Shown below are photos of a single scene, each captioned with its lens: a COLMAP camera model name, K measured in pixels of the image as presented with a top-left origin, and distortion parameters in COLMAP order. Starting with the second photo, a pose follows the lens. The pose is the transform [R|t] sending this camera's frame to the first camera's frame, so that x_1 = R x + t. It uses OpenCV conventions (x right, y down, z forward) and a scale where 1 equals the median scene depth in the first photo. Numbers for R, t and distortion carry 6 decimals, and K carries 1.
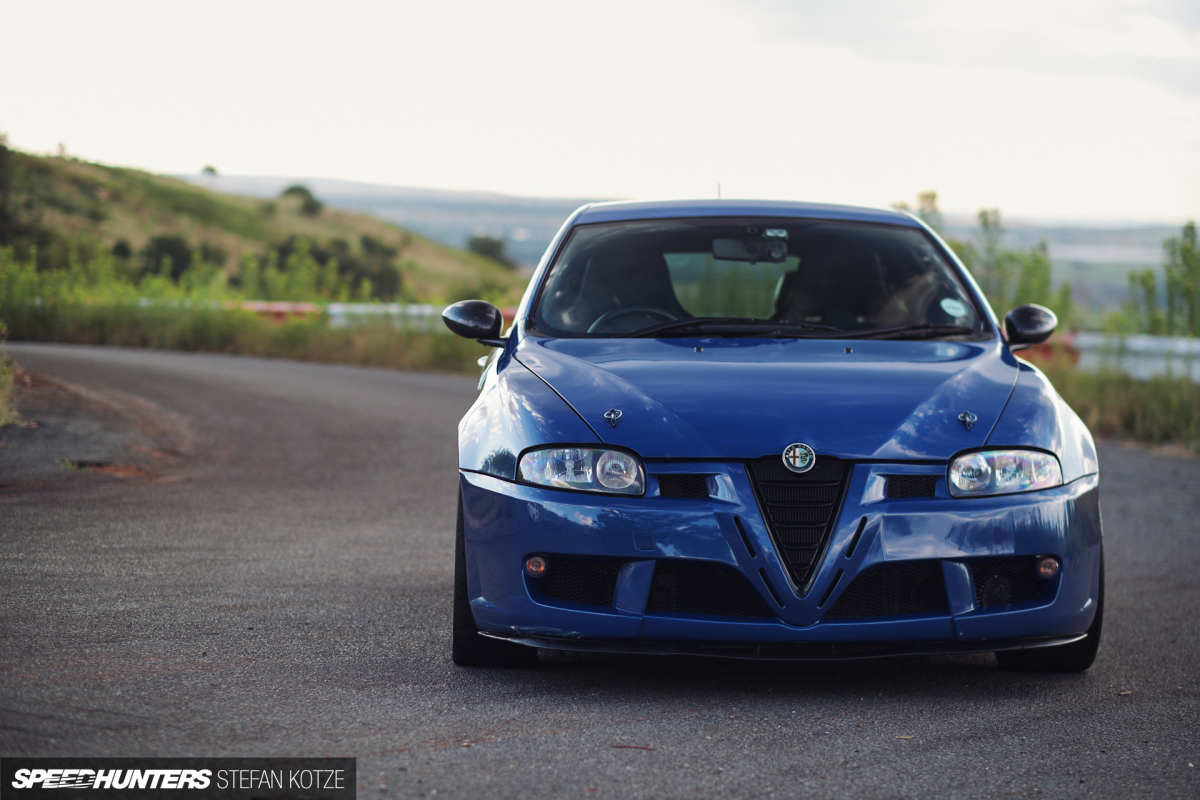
lens RADIAL K [[2928.5, 0, 599.7], [0, 2928.5, 399.9], [0, 0, 1]] dist [-0.008987, 0.000000]
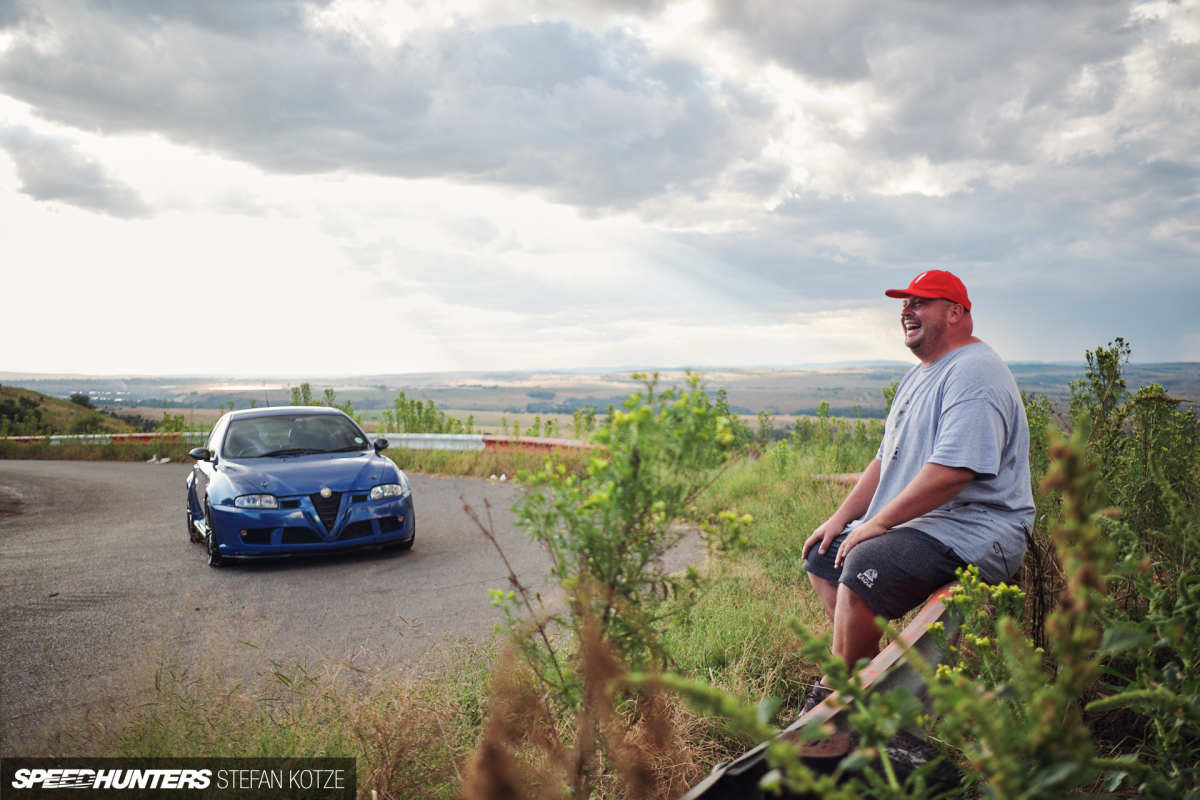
lens RADIAL K [[1219.5, 0, 599.3], [0, 1219.5, 401.8], [0, 0, 1]] dist [-0.081760, 0.000000]
pose [[0.924513, -0.056474, 0.376943, -0.148699], [0.068811, 0.997442, -0.019330, -0.032873], [-0.374888, 0.043809, 0.926035, -0.365805]]
